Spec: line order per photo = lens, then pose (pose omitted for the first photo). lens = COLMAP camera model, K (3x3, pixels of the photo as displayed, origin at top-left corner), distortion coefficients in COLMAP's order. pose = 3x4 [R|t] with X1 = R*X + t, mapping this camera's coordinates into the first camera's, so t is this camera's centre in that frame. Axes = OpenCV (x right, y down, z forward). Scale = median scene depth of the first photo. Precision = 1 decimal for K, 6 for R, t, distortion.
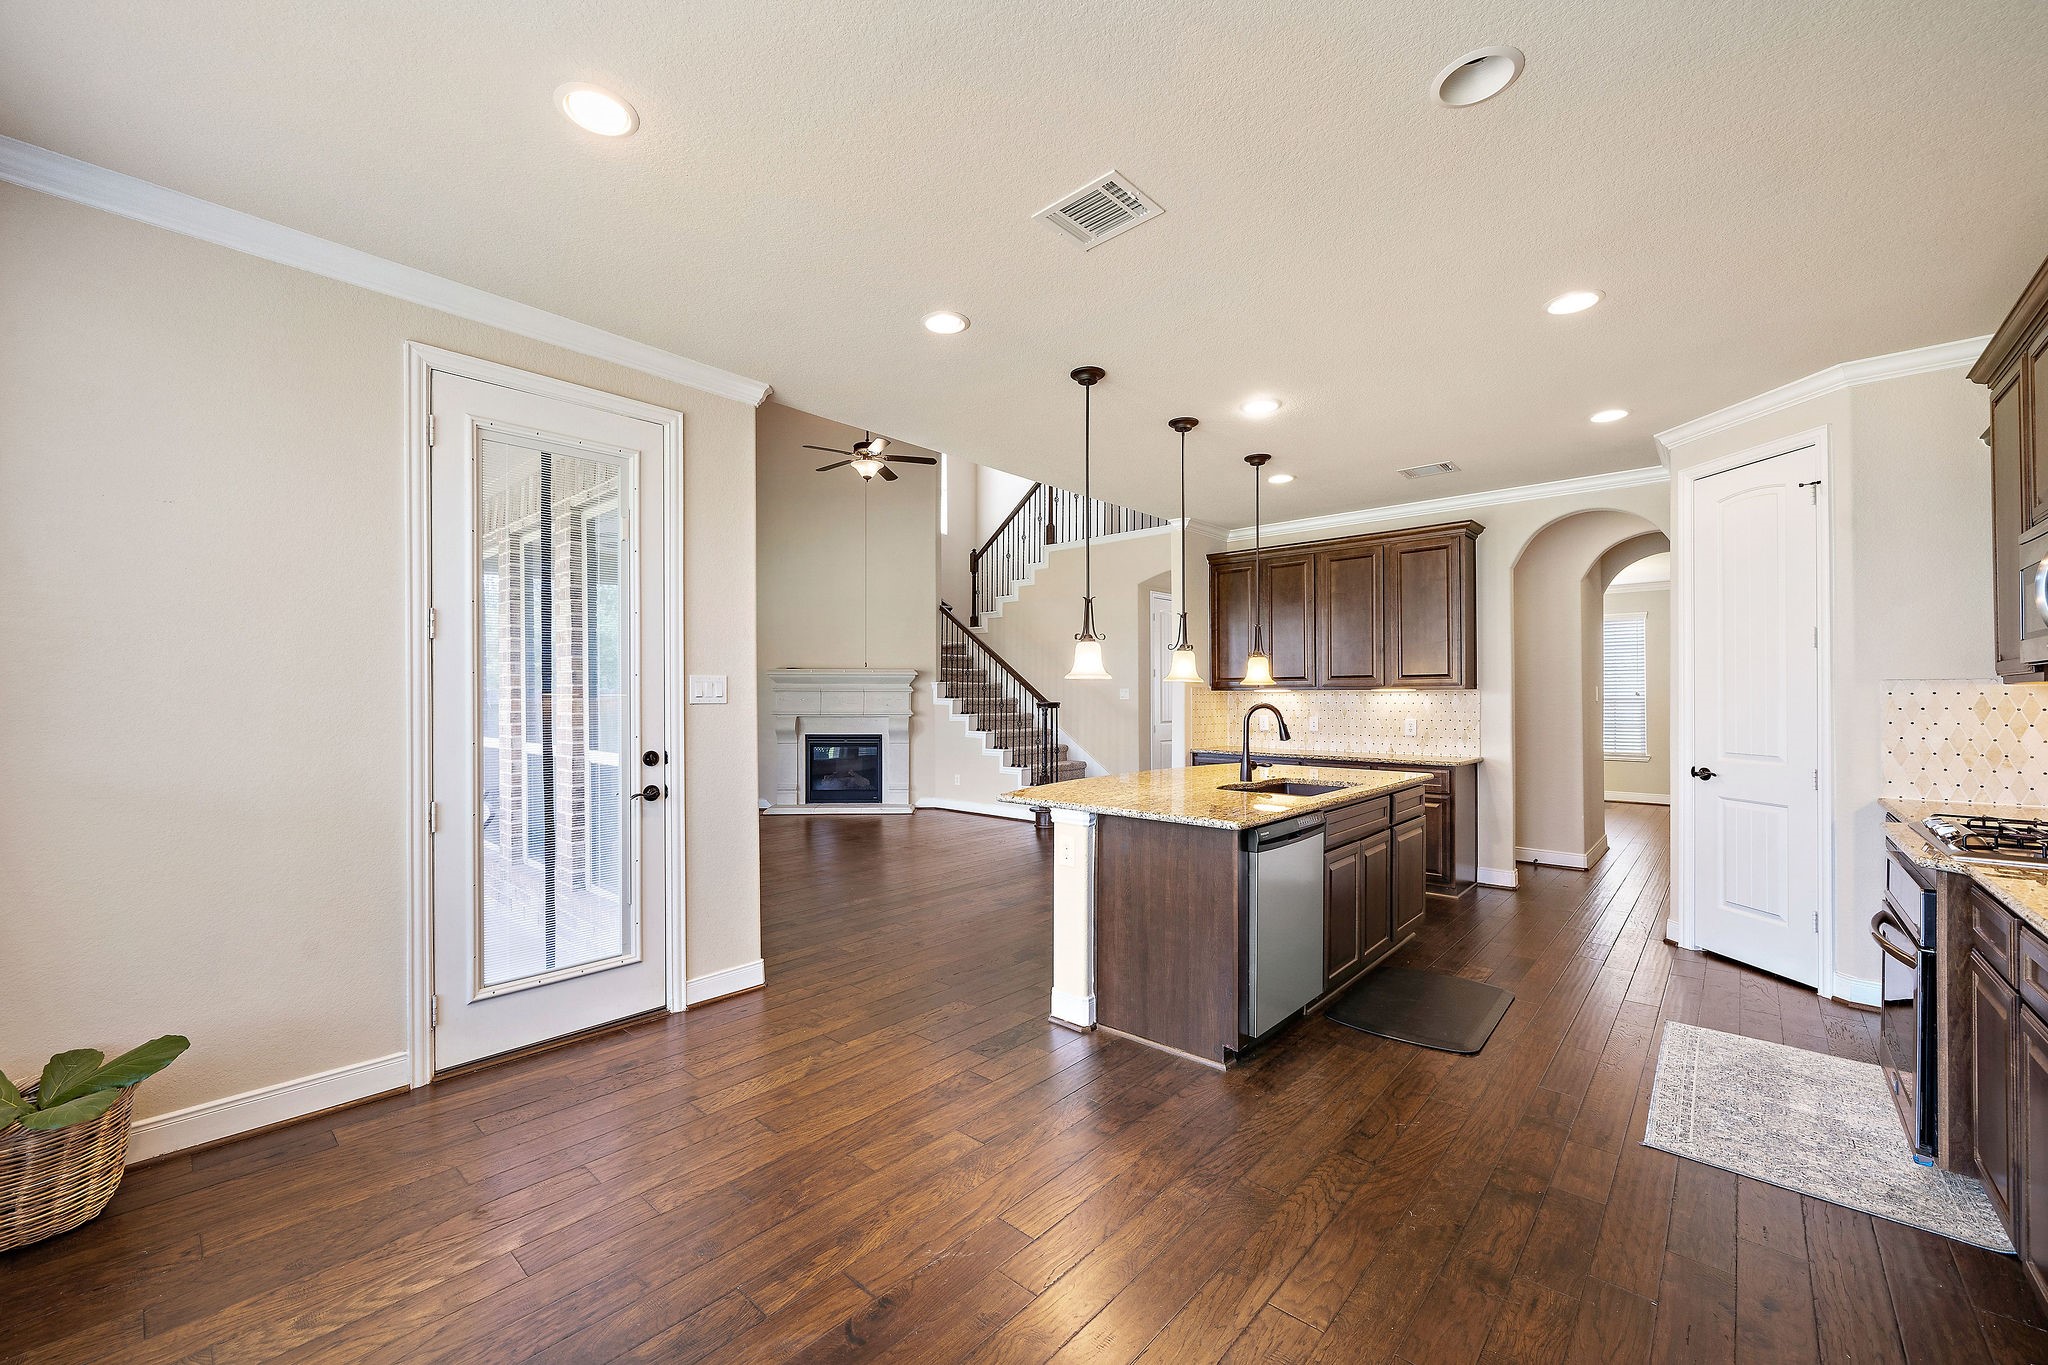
lens RADIAL K [[793.3, 0, 1023.4], [0, 793.3, 687.8], [0, 0, 1]] dist [-0.004078, -0.000406]
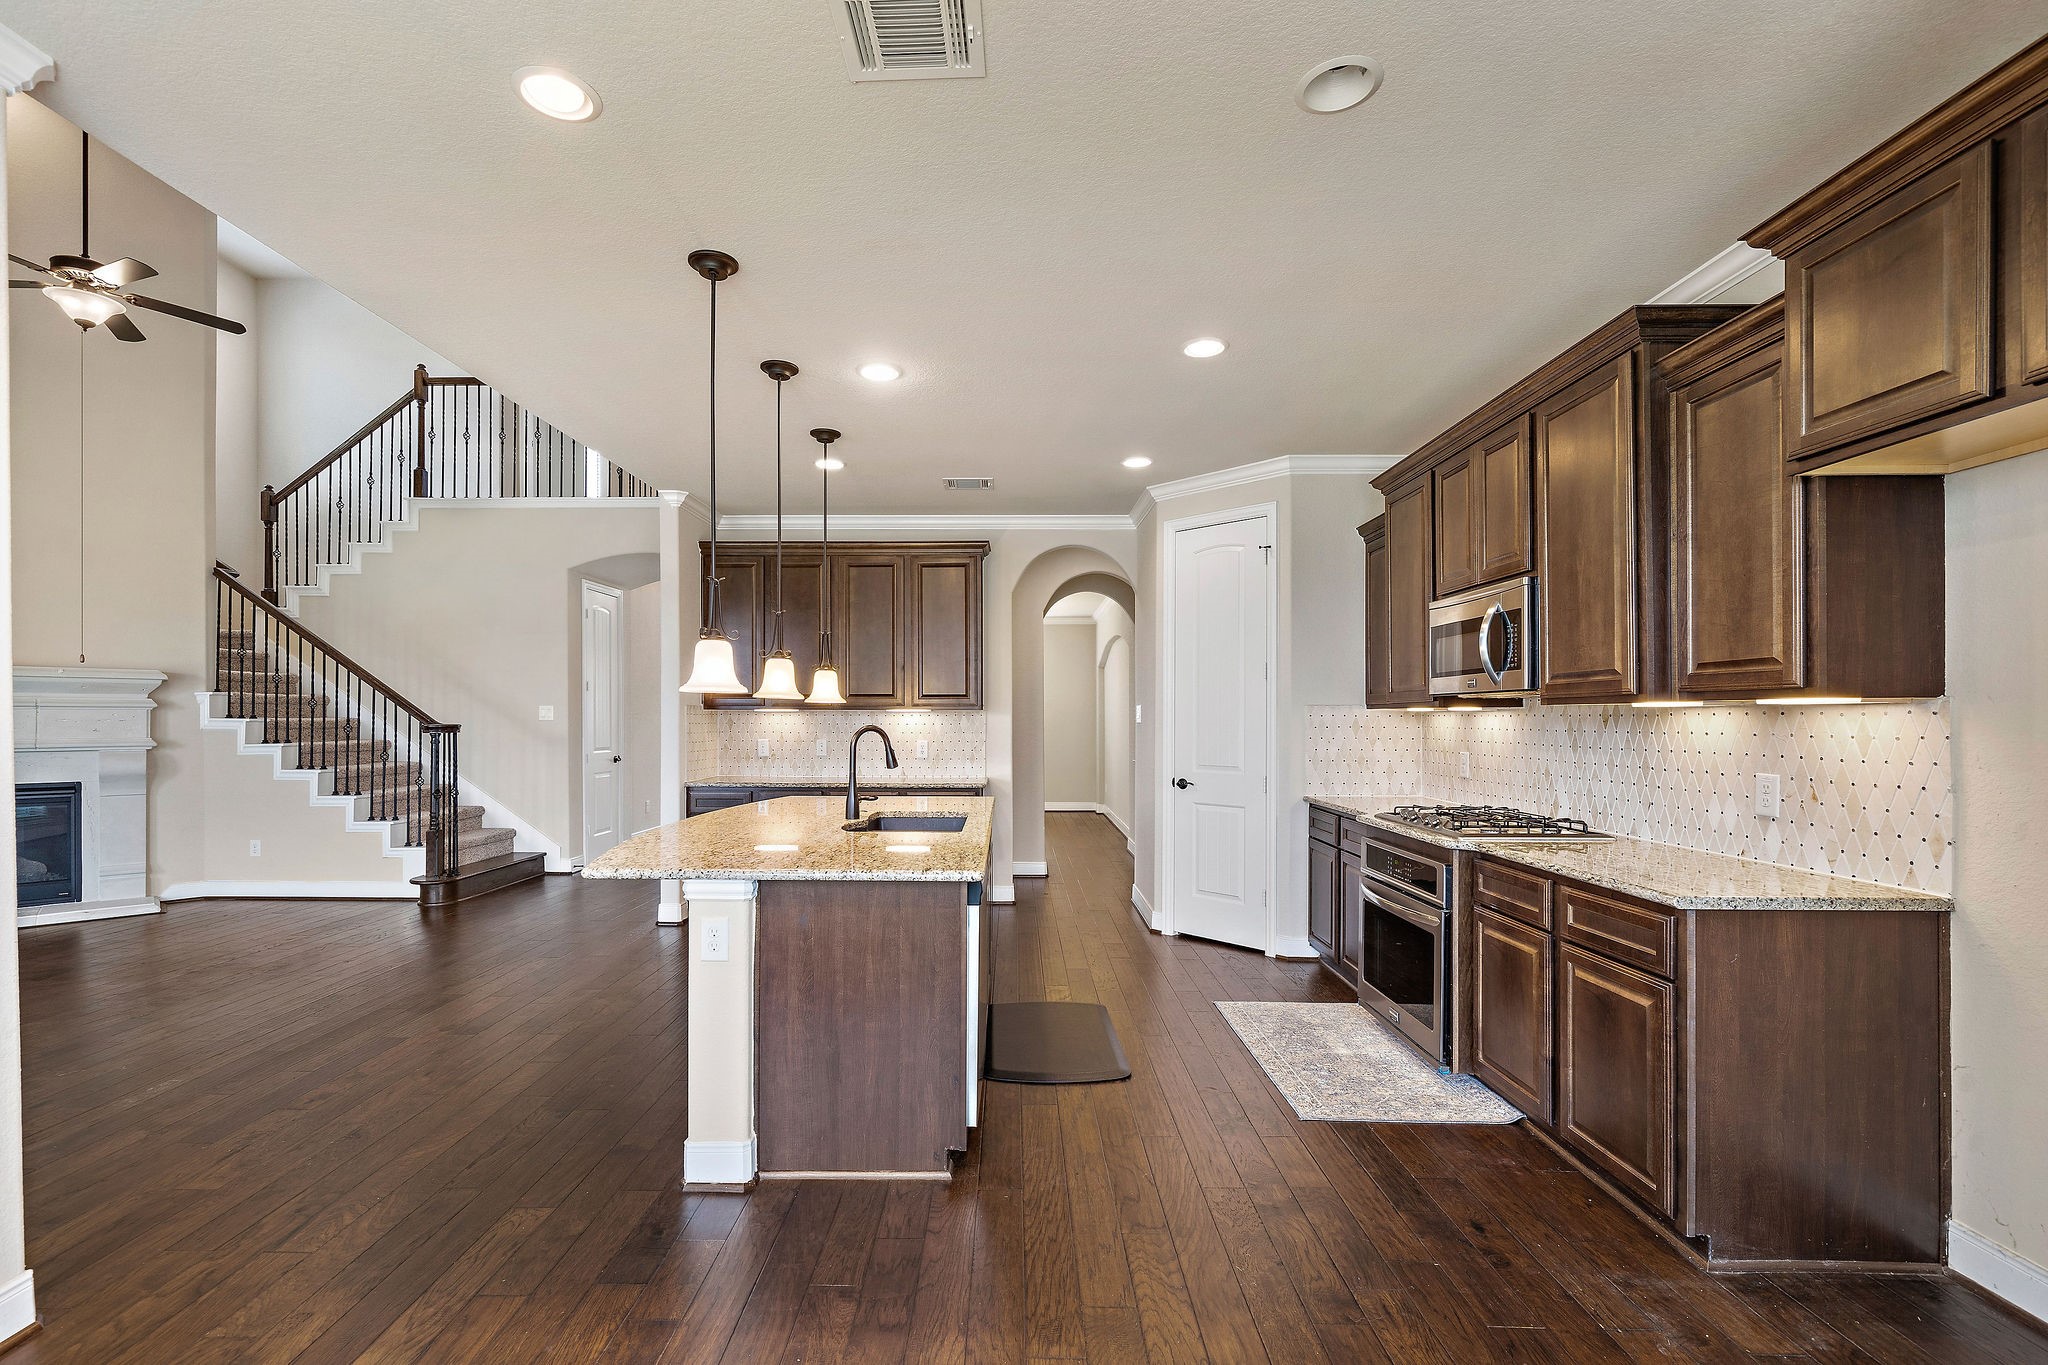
lens RADIAL K [[879.4, 0, 1000.3], [0, 879.4, 713.1], [0, 0, 1]] dist [-0.001529, -0.000413]
pose [[0.756774, 0.004330, 0.653663, -0.170436], [-0.009307, 0.999948, 0.004151, 0.001208], [-0.653611, -0.009225, 0.756775, 0.166714]]
